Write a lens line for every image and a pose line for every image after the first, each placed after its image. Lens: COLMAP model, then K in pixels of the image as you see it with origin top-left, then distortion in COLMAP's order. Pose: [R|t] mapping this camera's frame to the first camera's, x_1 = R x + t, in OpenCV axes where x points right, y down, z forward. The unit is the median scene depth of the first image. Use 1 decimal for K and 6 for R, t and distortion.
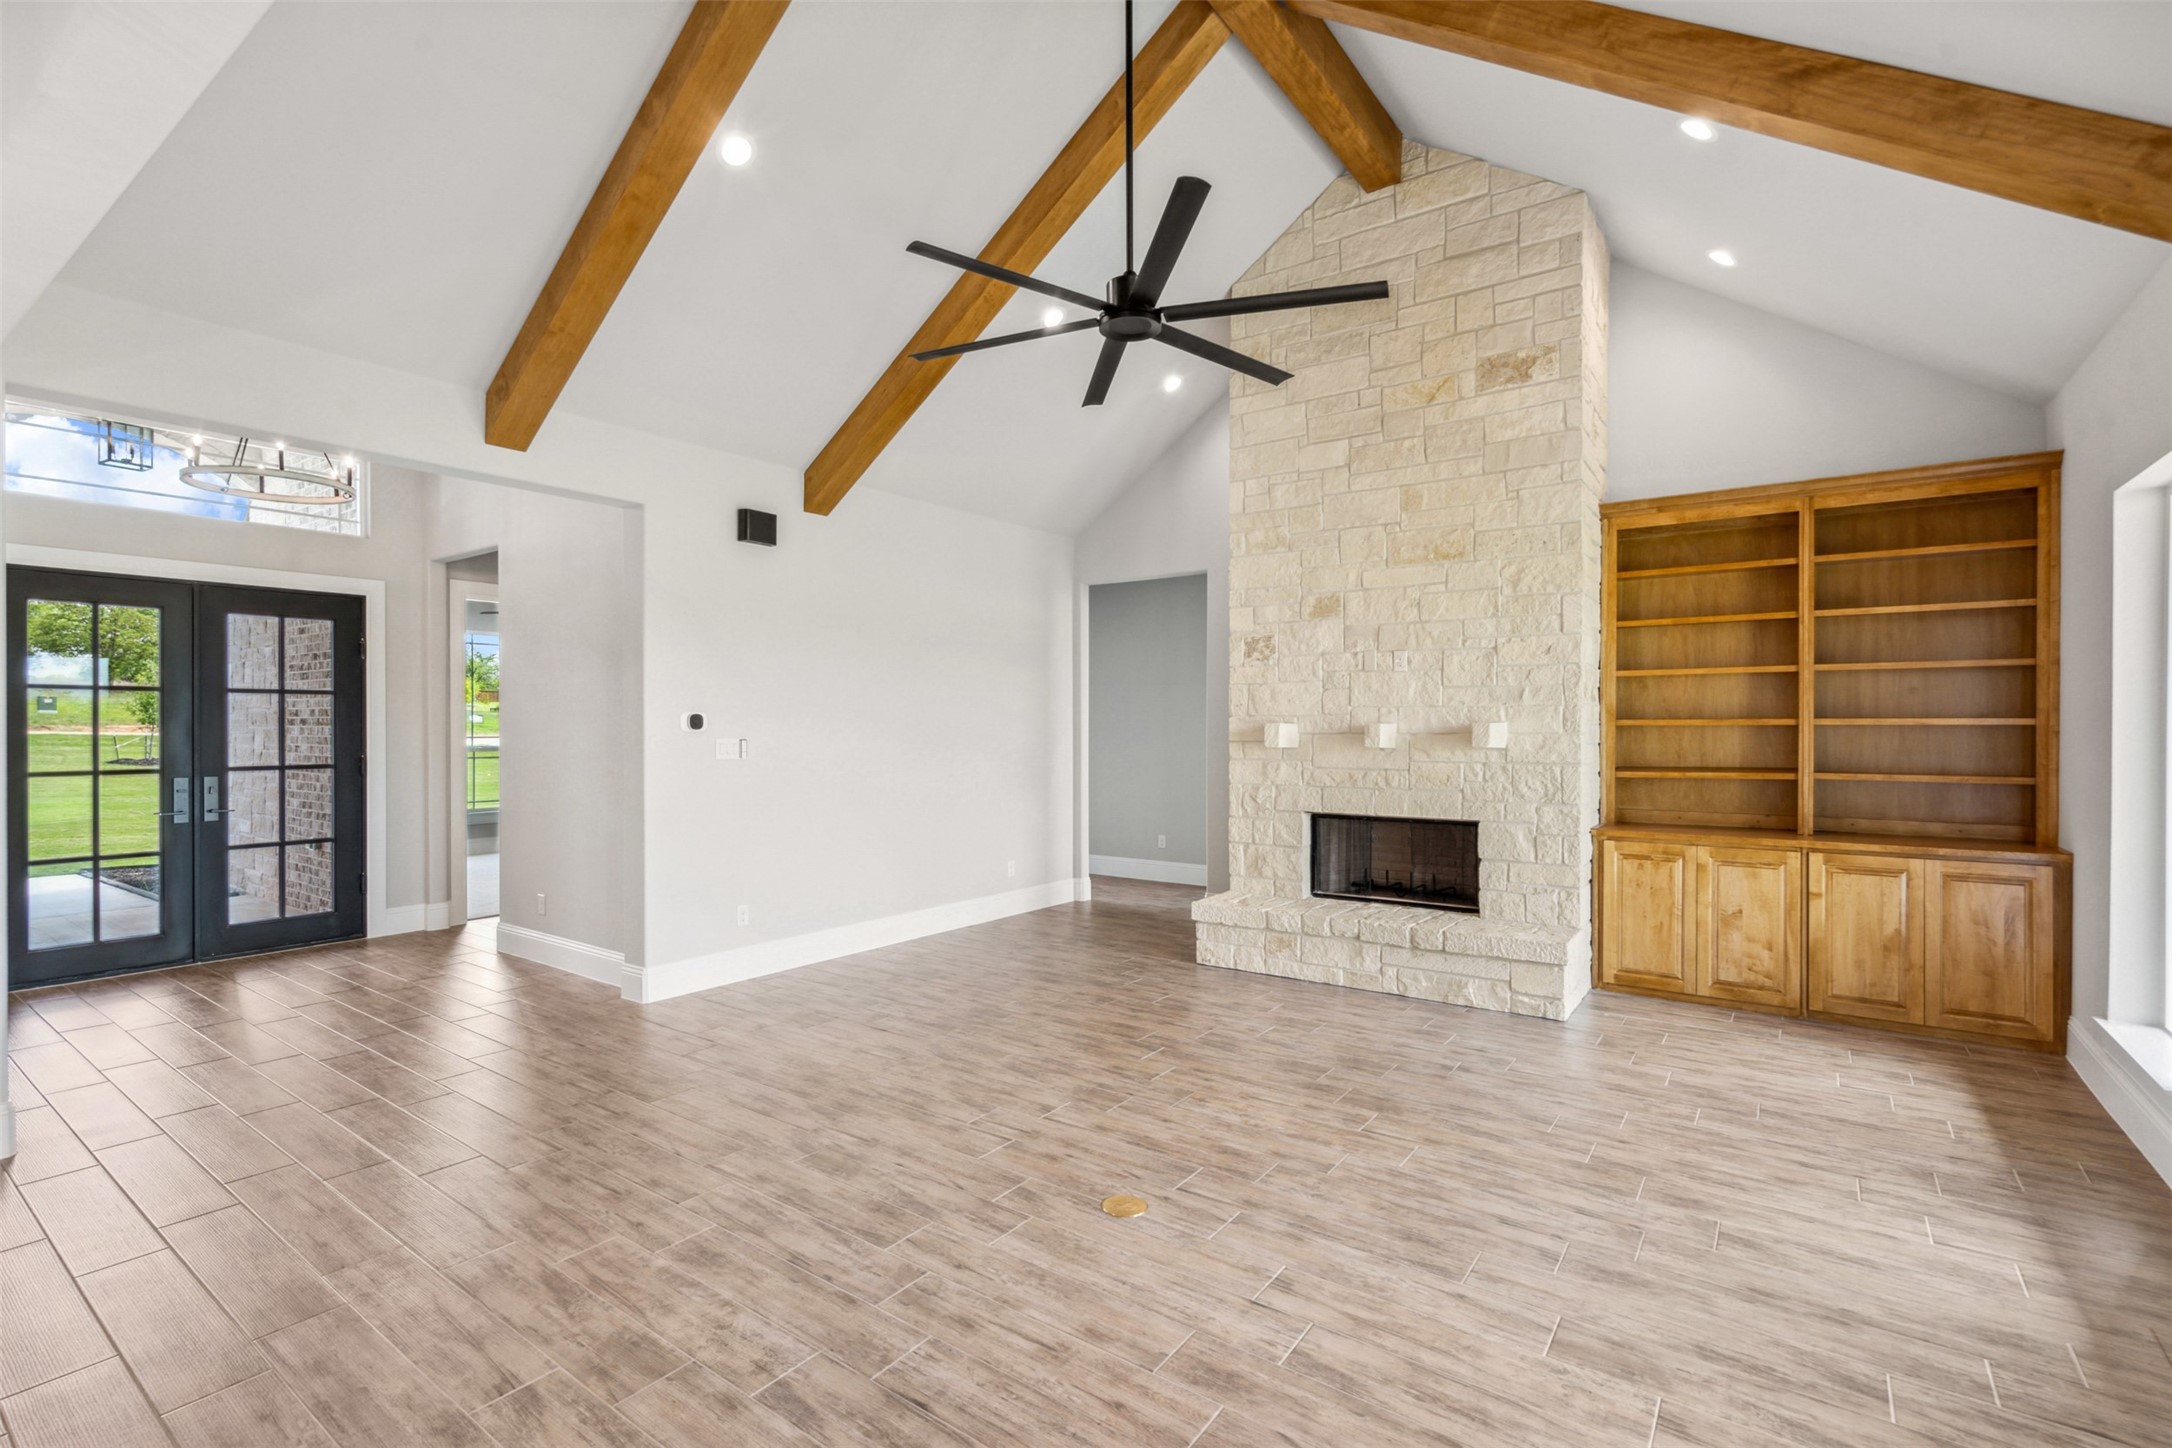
lens RADIAL K [[1002.5, 0, 1077.0], [0, 1002.5, 727.4], [0, 0, 1]] dist [-0.009546, 0.003036]
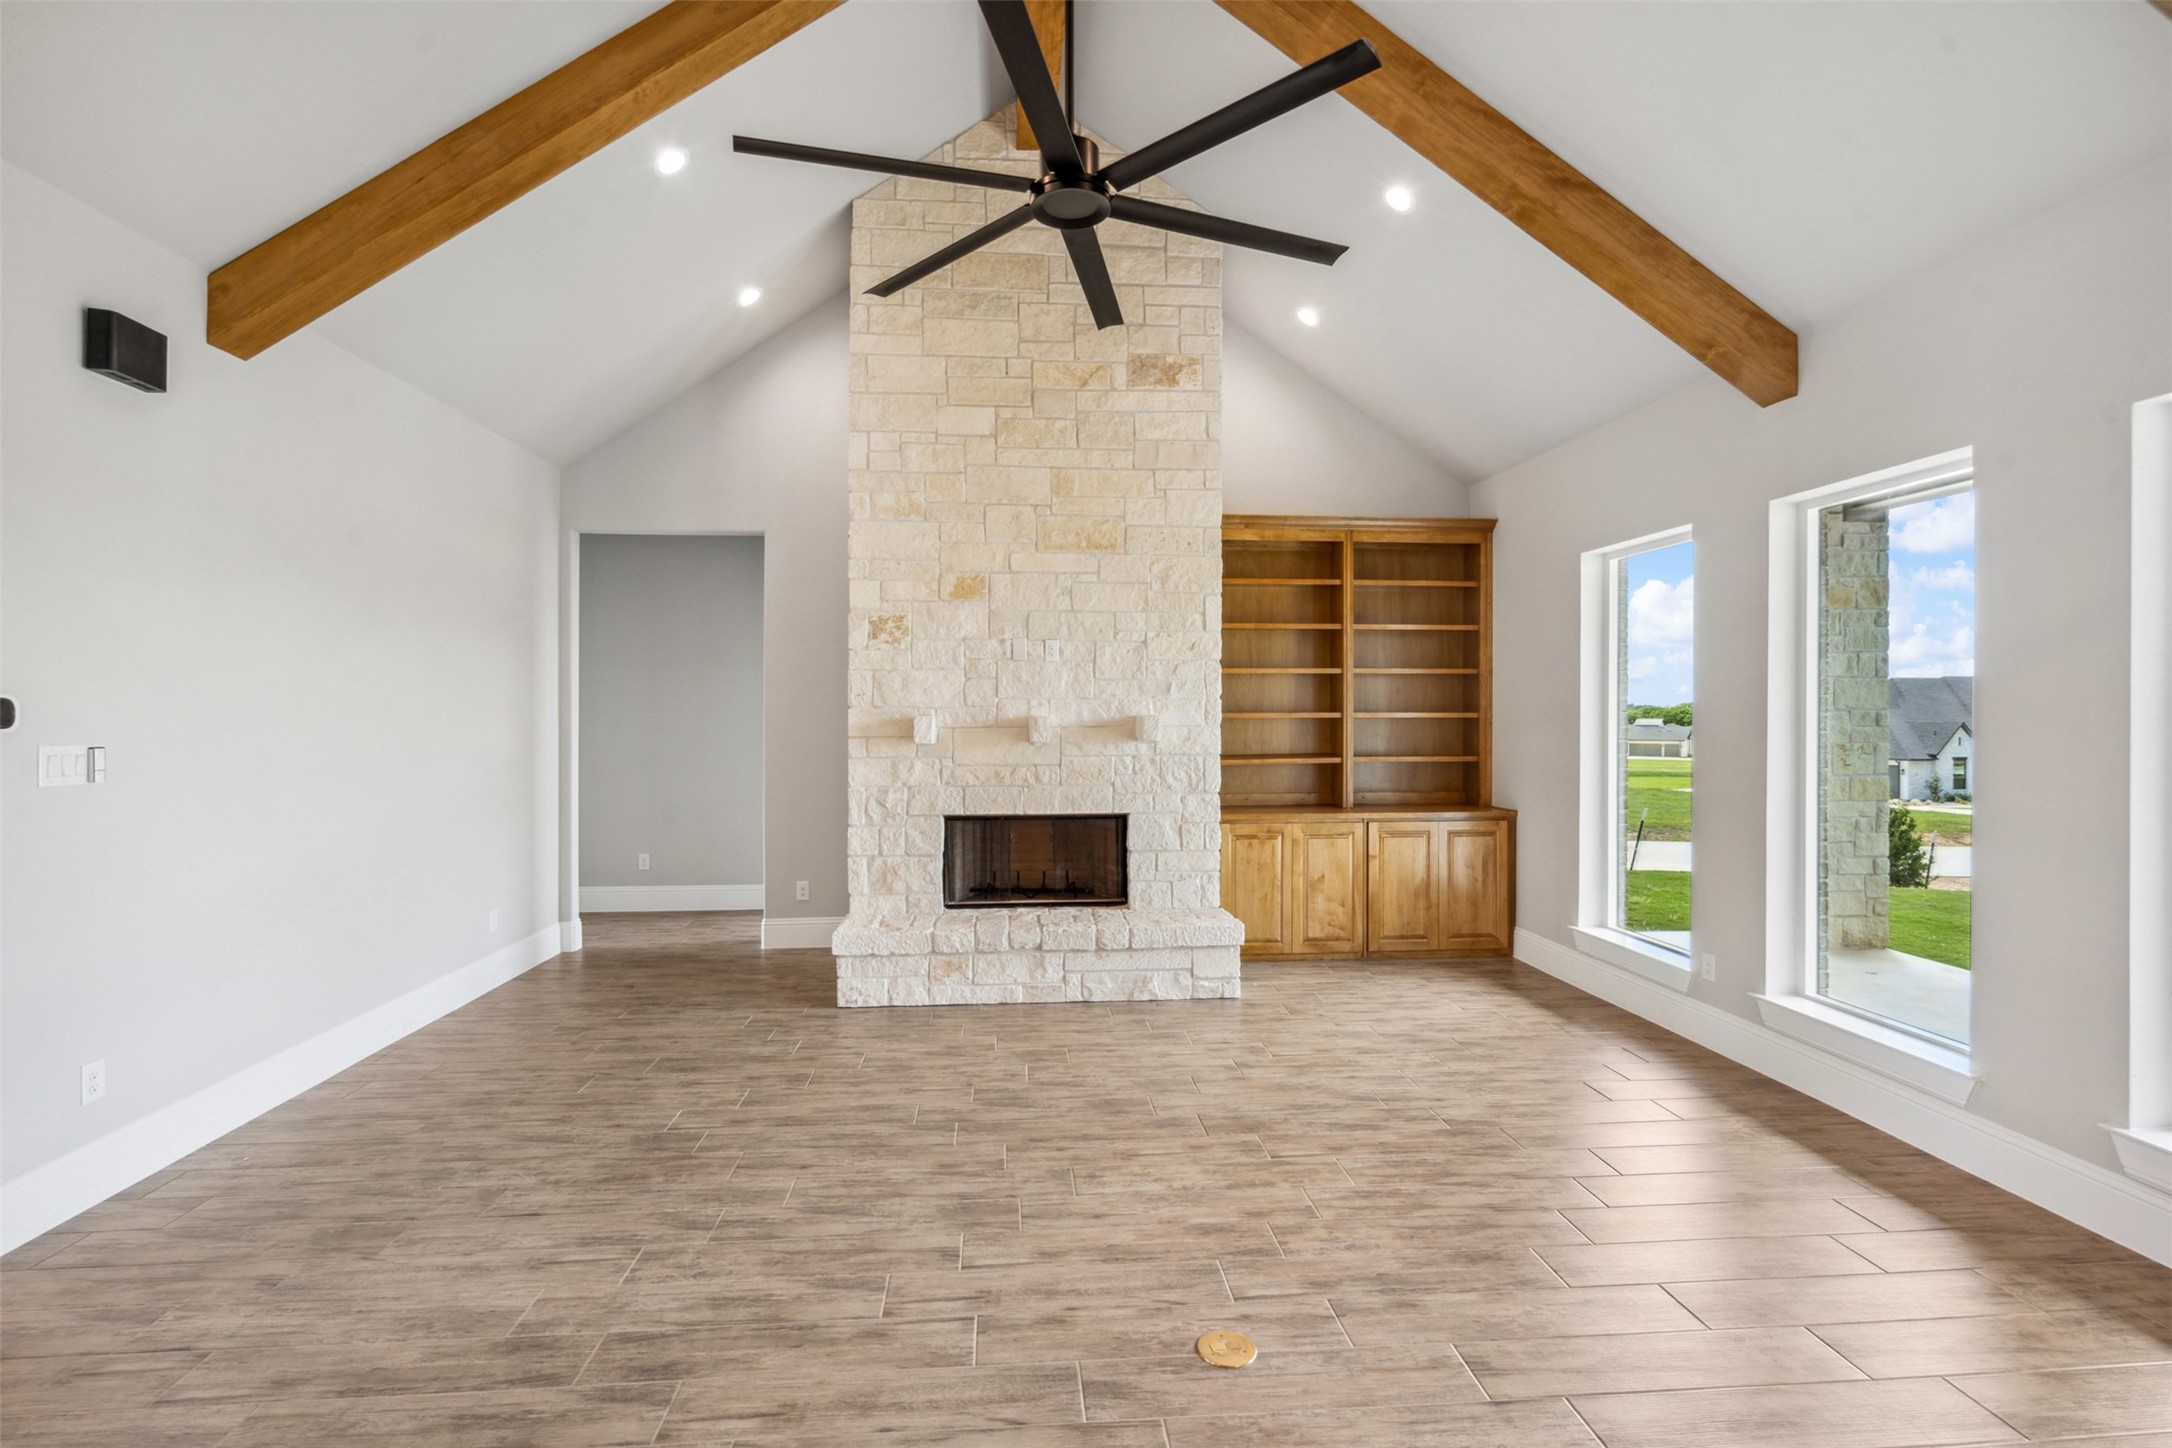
lens RADIAL K [[1002.5, 0, 1088.2], [0, 1002.5, 715.9], [0, 0, 1]] dist [-0.009546, 0.003036]
pose [[0.753617, 0.000155, 0.657314, -0.303446], [0.000930, 0.999999, -0.001301, -0.003108], [-0.657313, 0.001592, 0.753616, 0.278804]]
